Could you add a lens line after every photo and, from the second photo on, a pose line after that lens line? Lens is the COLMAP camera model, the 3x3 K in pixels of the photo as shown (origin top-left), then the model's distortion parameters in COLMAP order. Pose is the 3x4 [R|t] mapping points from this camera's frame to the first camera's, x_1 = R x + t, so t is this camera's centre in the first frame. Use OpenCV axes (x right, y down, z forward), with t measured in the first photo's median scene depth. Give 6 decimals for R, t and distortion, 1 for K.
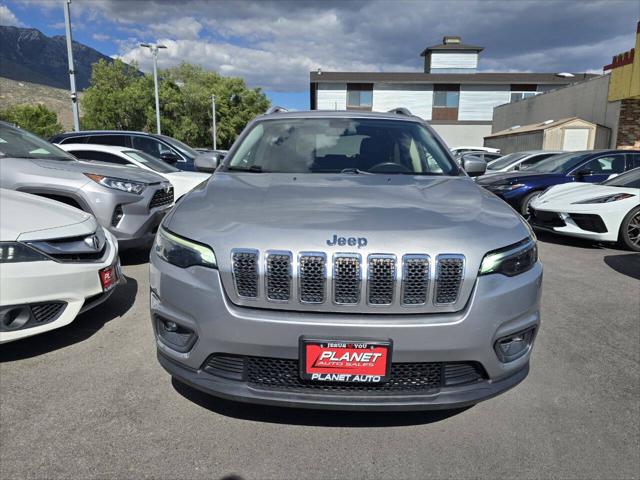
lens RADIAL K [[480.8, 0, 320.0], [0, 480.8, 240.0], [0, 0, 1]] dist [0.034482, -0.032685]
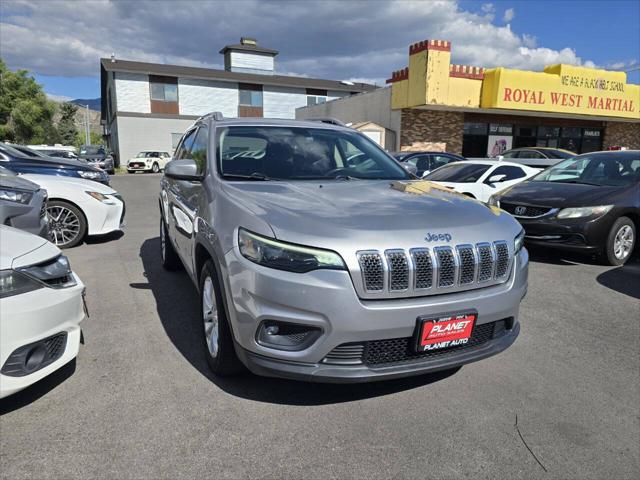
lens RADIAL K [[480.8, 0, 320.0], [0, 480.8, 240.0], [0, 0, 1]] dist [0.034482, -0.032685]
pose [[0.888809, -0.078845, 0.451444, -0.139881], [0.072615, 0.996874, 0.031139, -0.009287], [-0.452487, 0.005105, 0.891756, 0.001880]]
